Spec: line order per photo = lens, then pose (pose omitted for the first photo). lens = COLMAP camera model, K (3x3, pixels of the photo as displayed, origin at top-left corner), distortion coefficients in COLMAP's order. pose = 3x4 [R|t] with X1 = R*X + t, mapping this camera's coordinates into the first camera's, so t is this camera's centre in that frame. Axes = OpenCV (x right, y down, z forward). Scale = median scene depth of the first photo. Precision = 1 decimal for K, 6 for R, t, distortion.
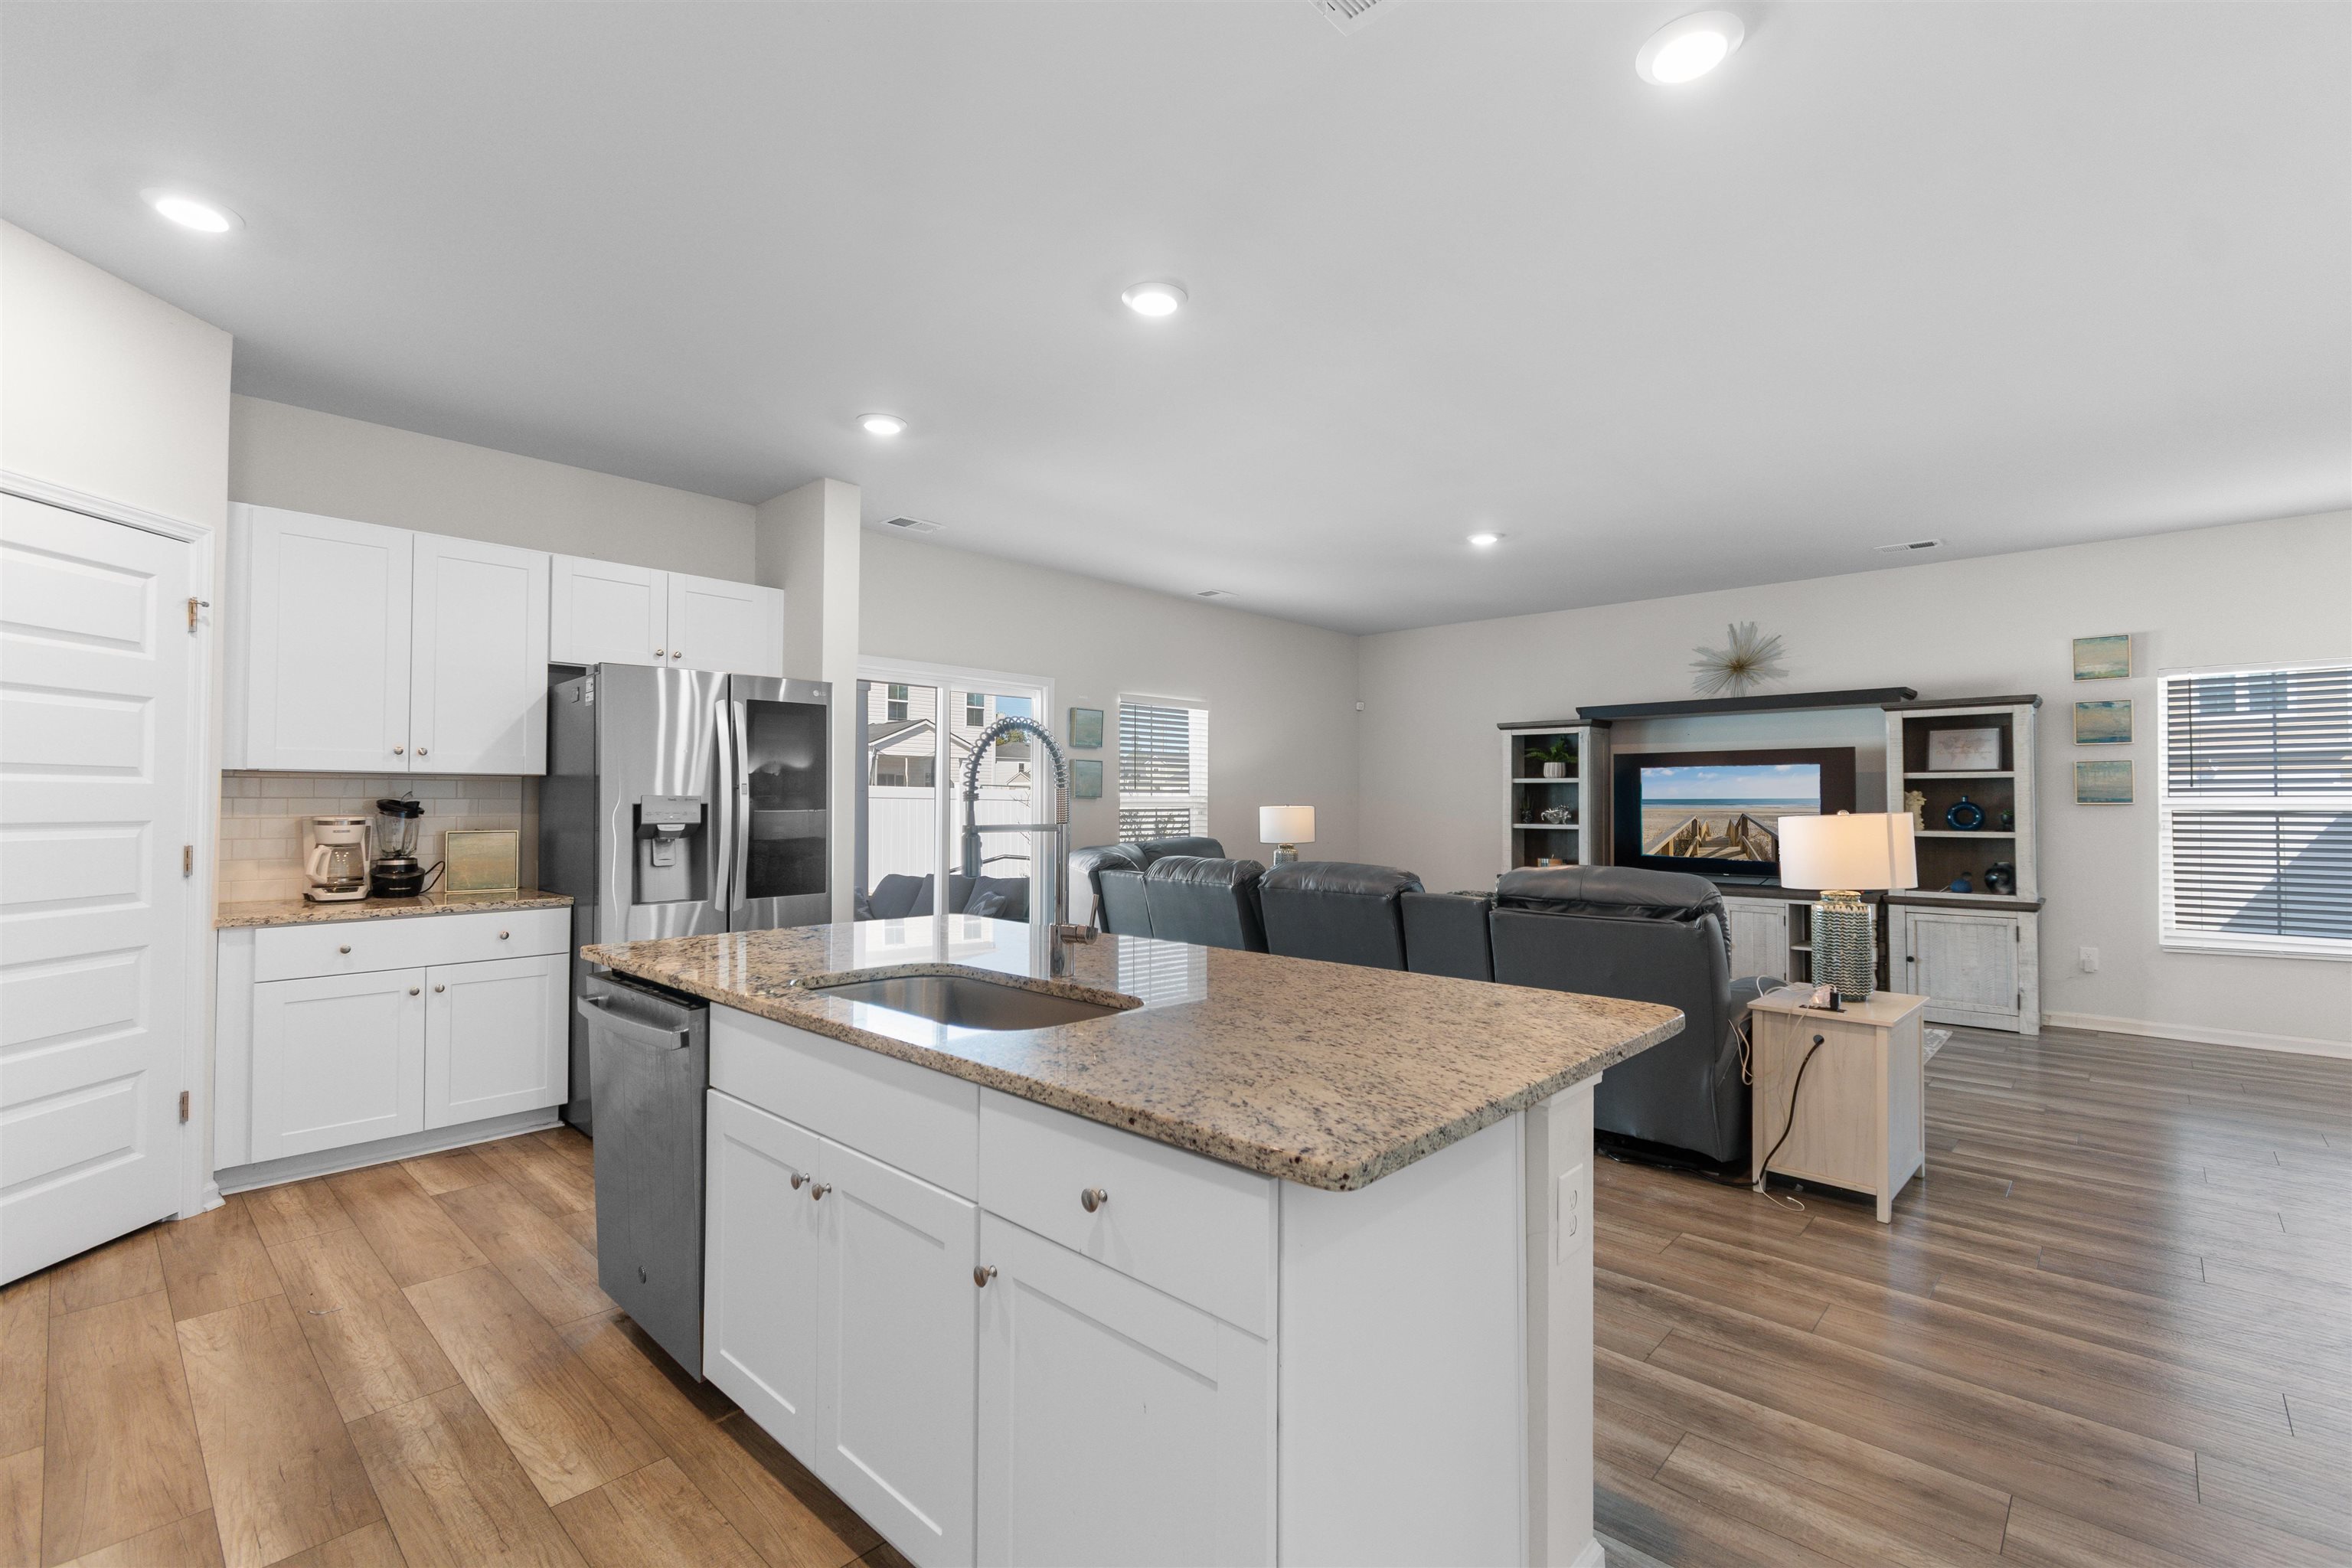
lens RADIAL K [[1030.7, 0, 1179.6], [0, 1030.7, 779.2], [0, 0, 1]] dist [0.003257, -0.000267]
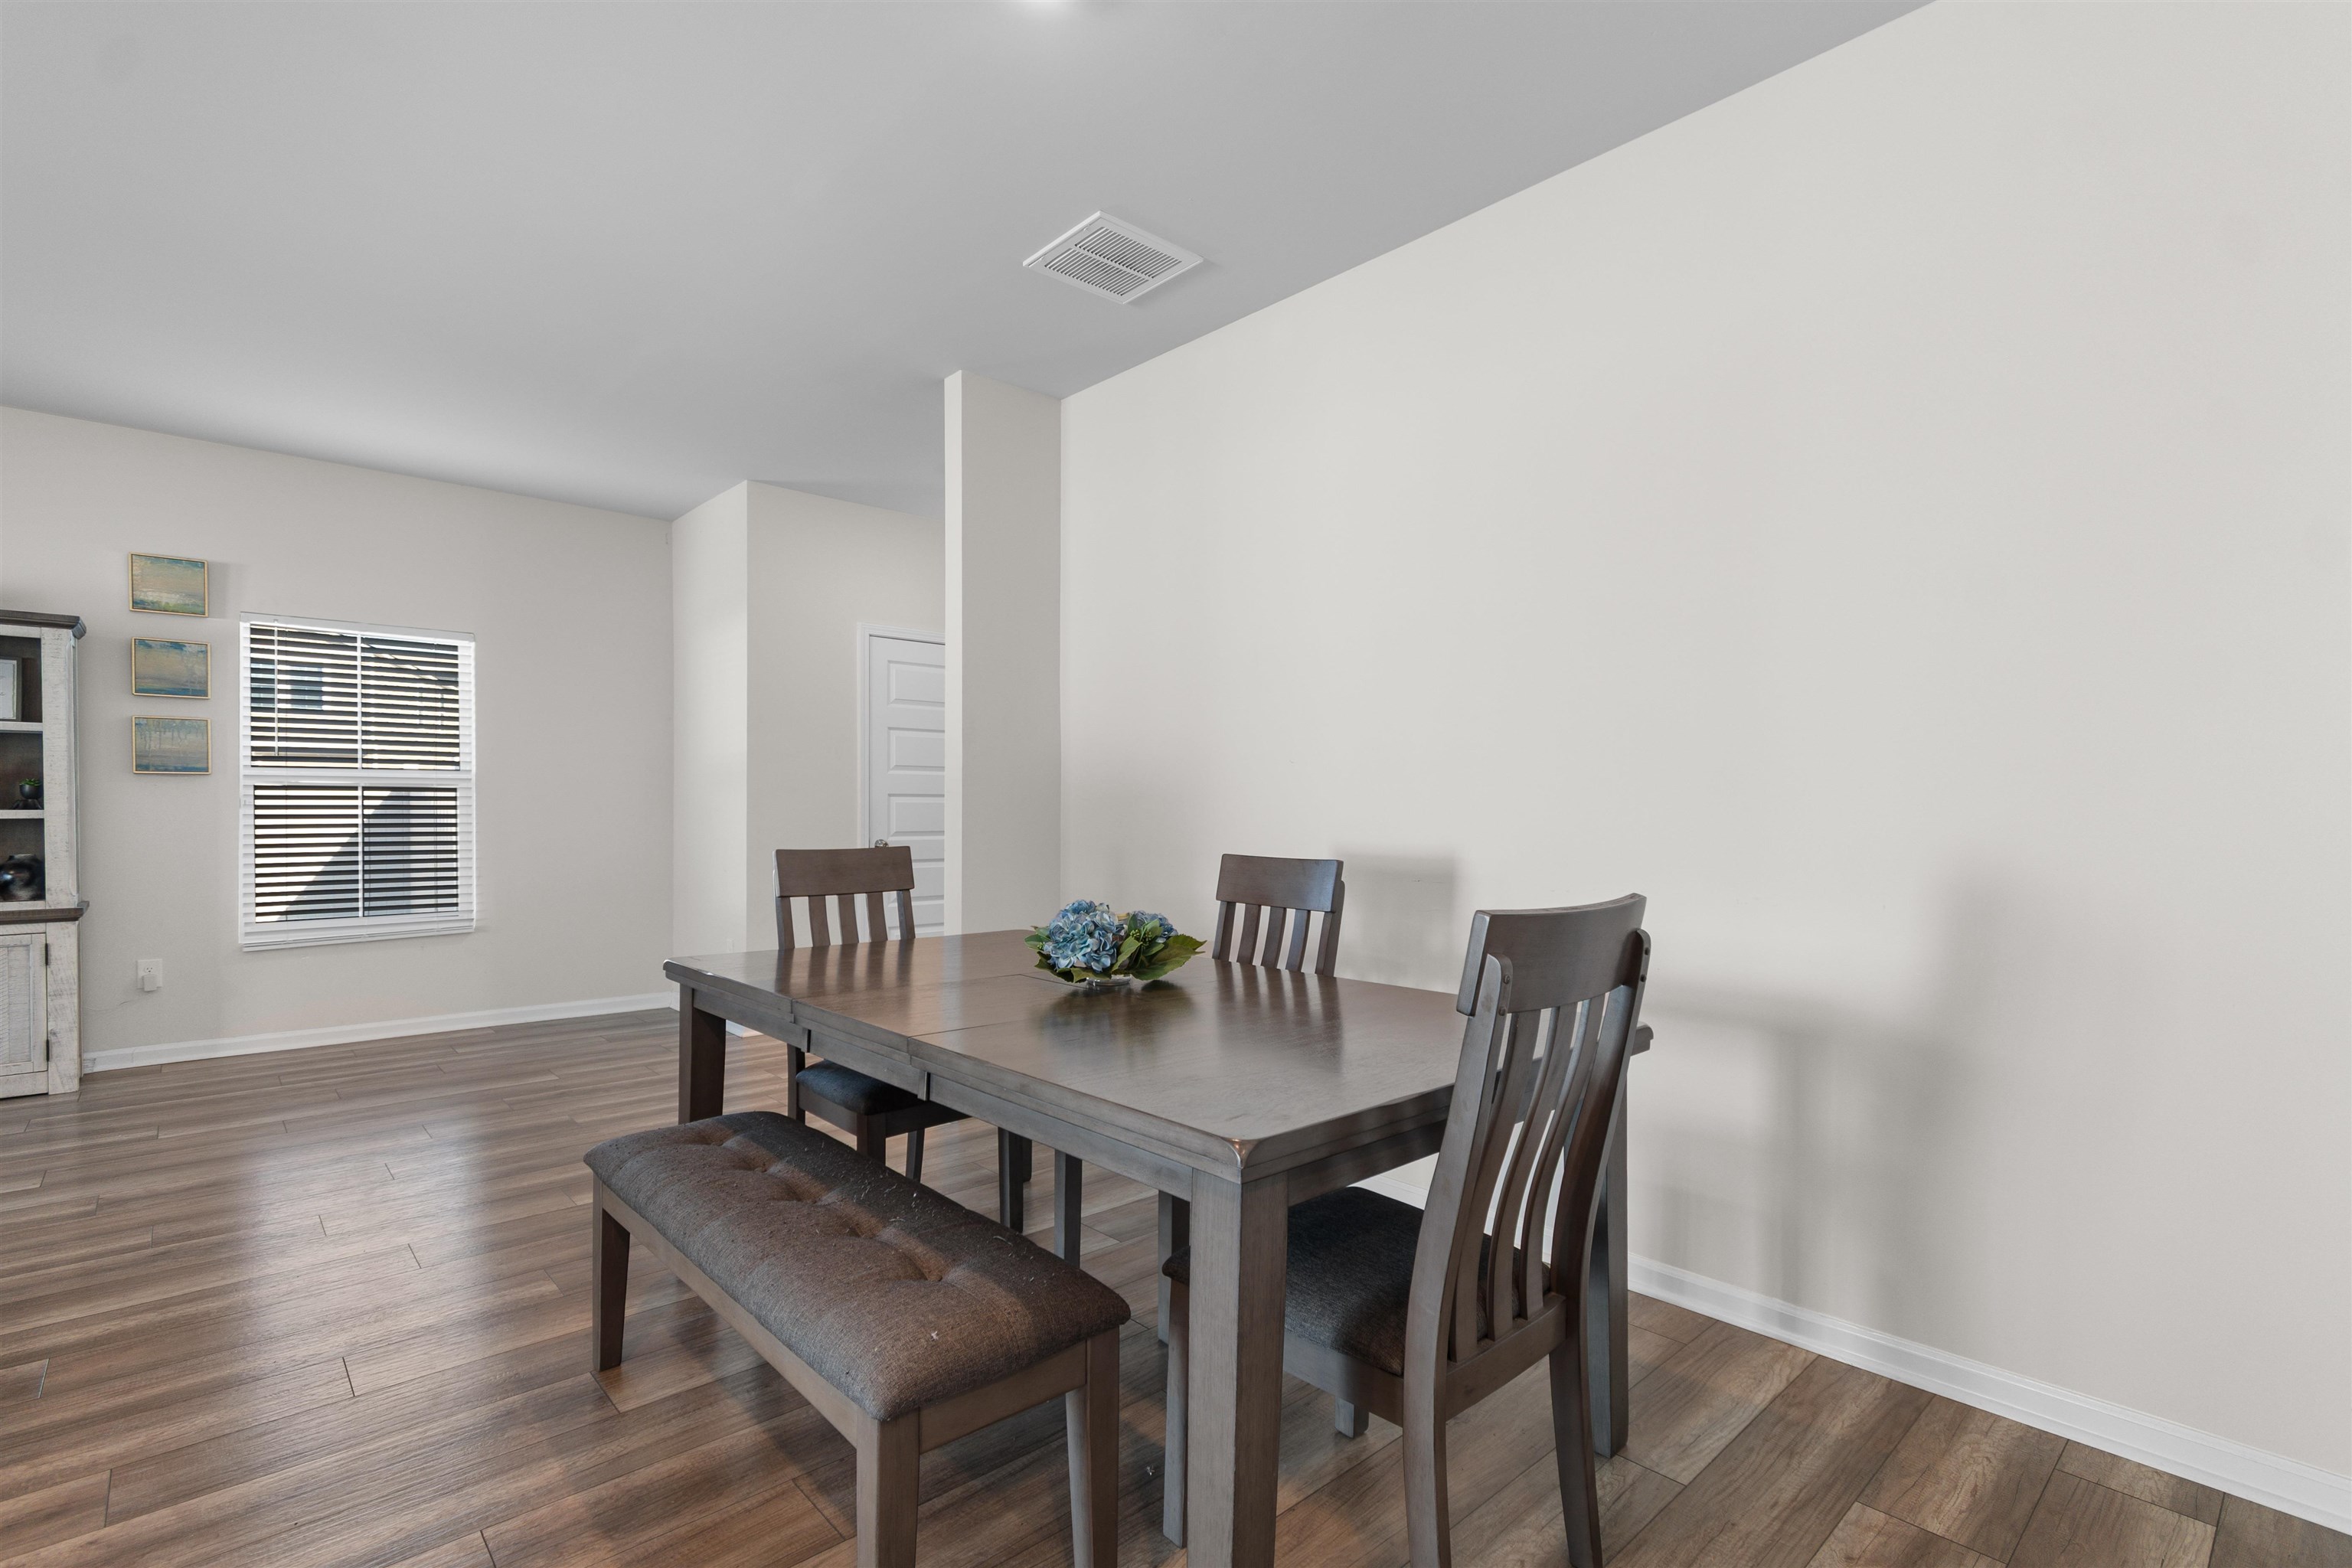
lens RADIAL K [[1076.9, 0, 1180.9], [0, 1076.9, 823.8], [0, 0, 1]] dist [0.002162, 0.000423]
pose [[0.072531, -0.017385, 0.997215, 0.184886], [-0.026265, 0.999468, 0.019335, 0.035818], [-0.997020, -0.027594, 0.072036, 0.244701]]
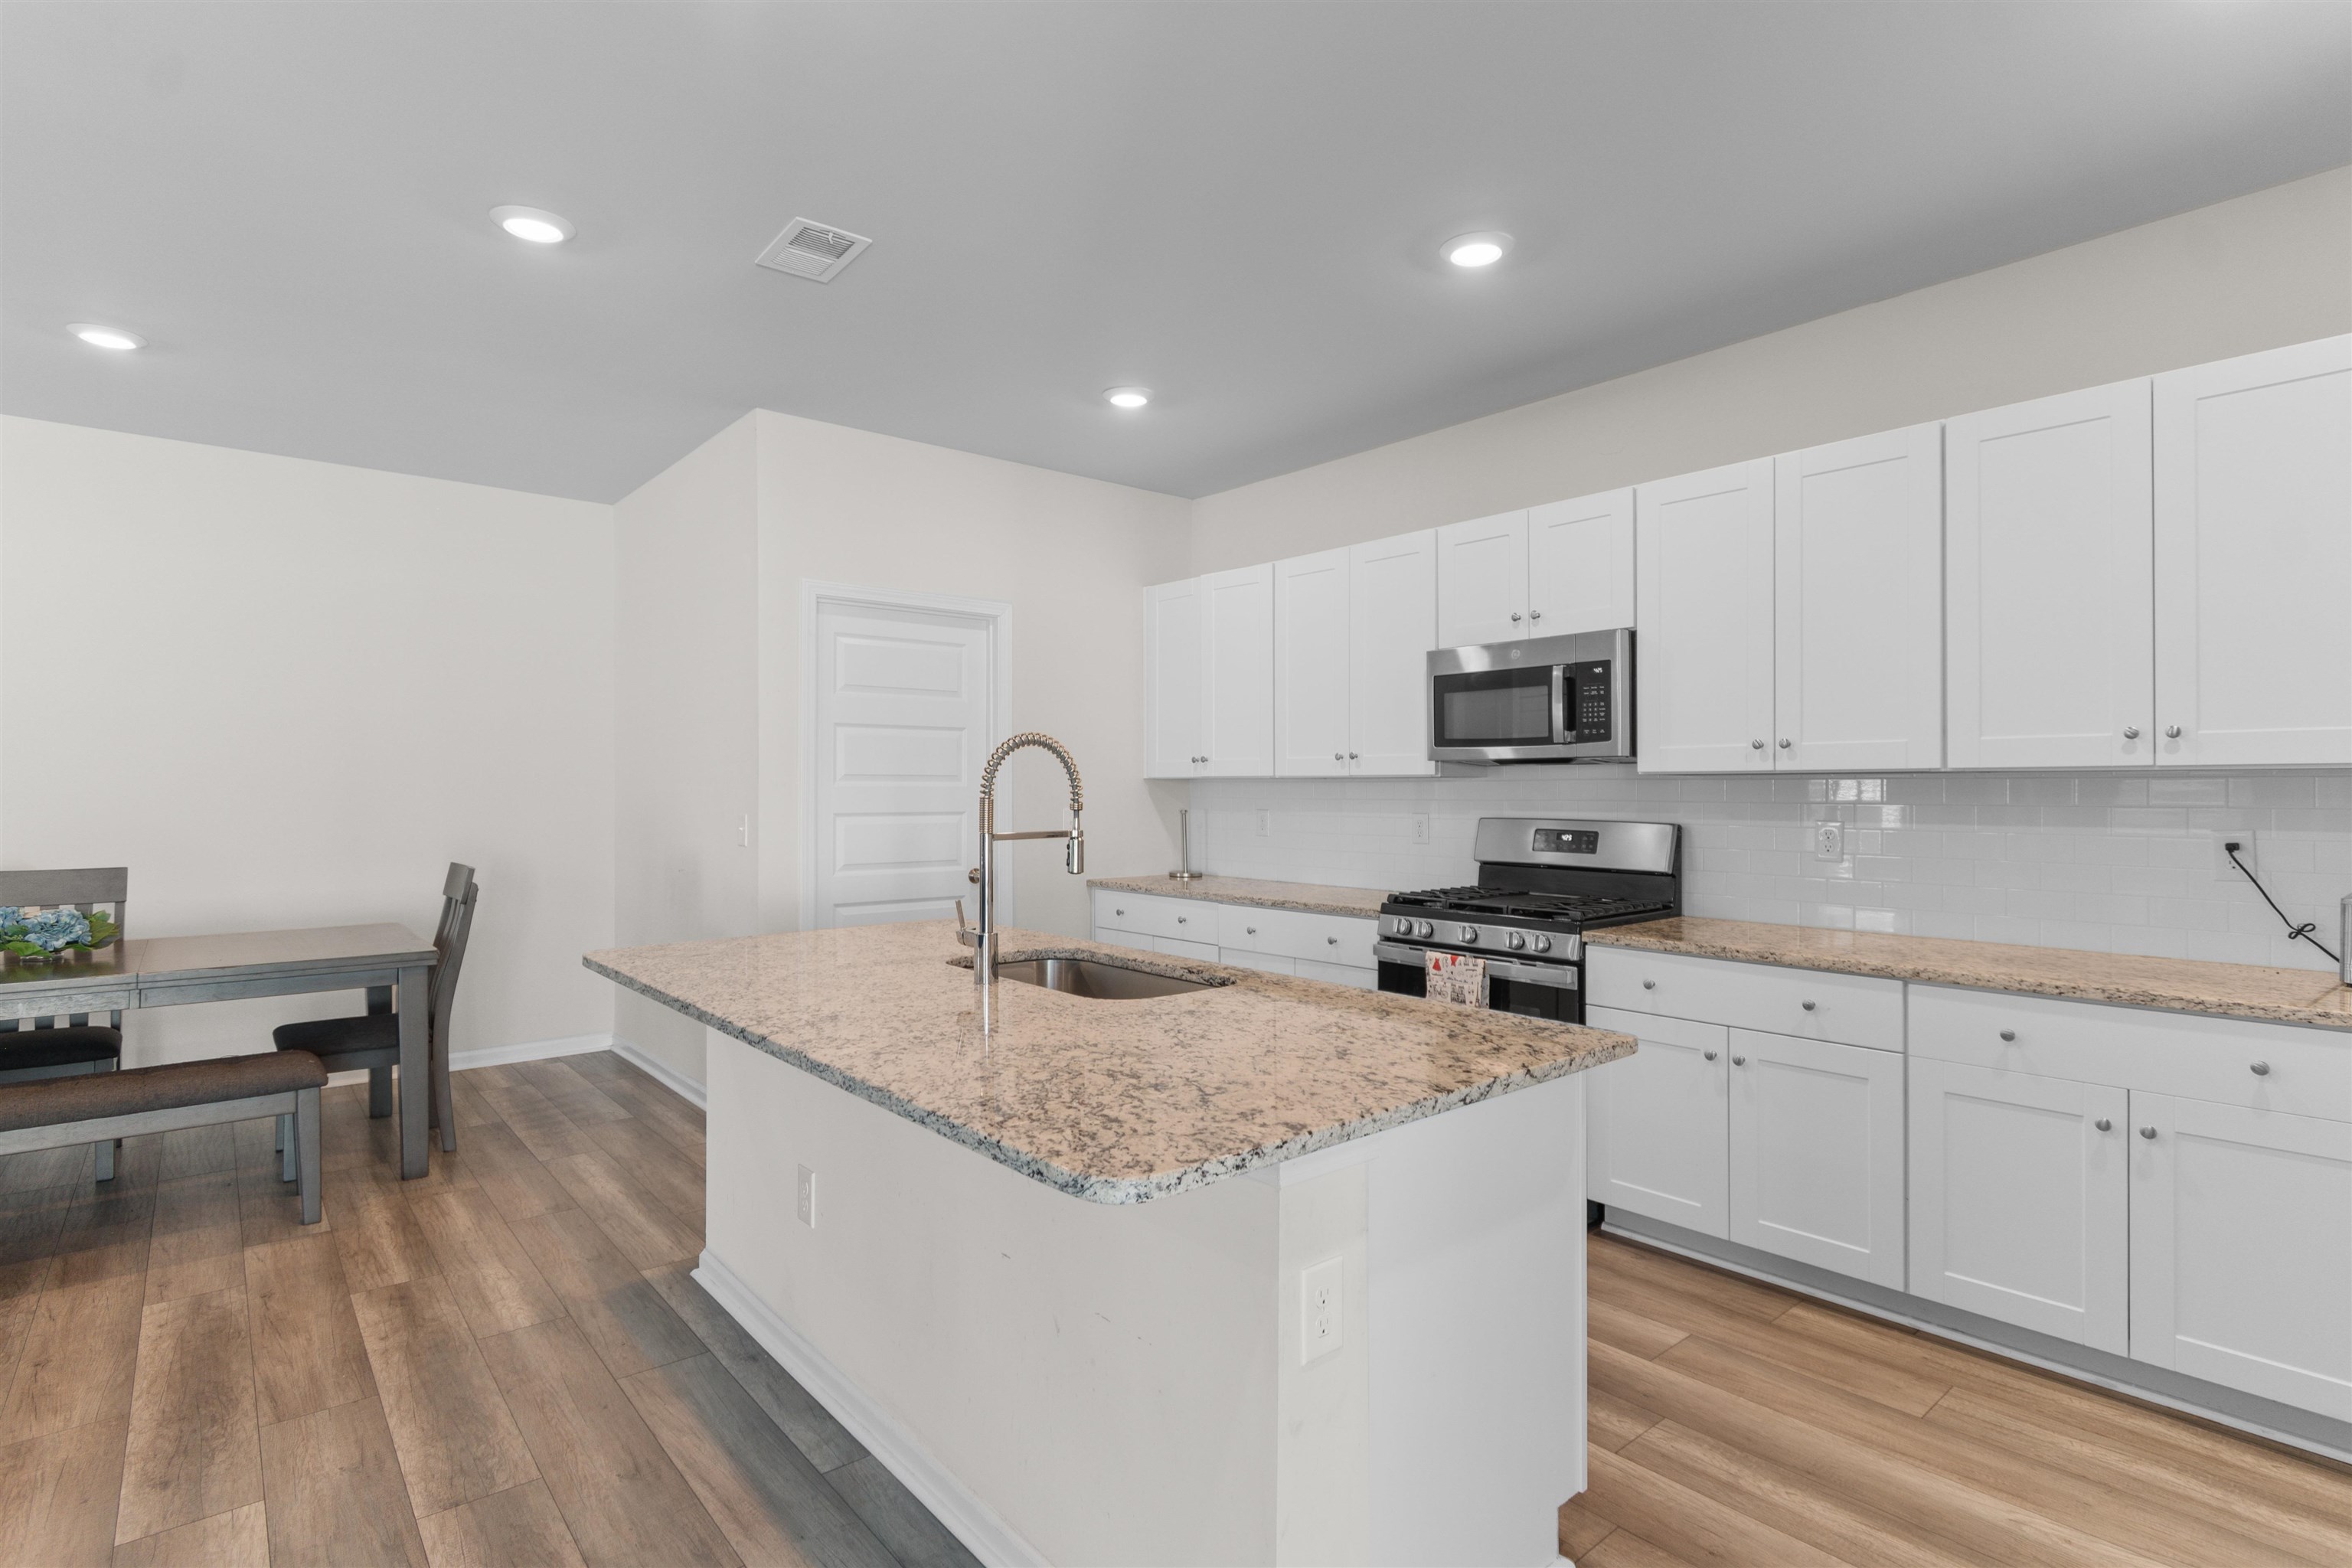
lens RADIAL K [[1149.4, 0, 1180.9], [0, 1149.4, 781.7], [0, 0, 1]] dist [0.006991, -0.006105]
pose [[-0.992882, -0.003380, 0.119053, -0.227865], [-0.006734, 0.999591, -0.027779, 0.012063], [-0.118910, -0.028383, -0.992499, 1.095461]]
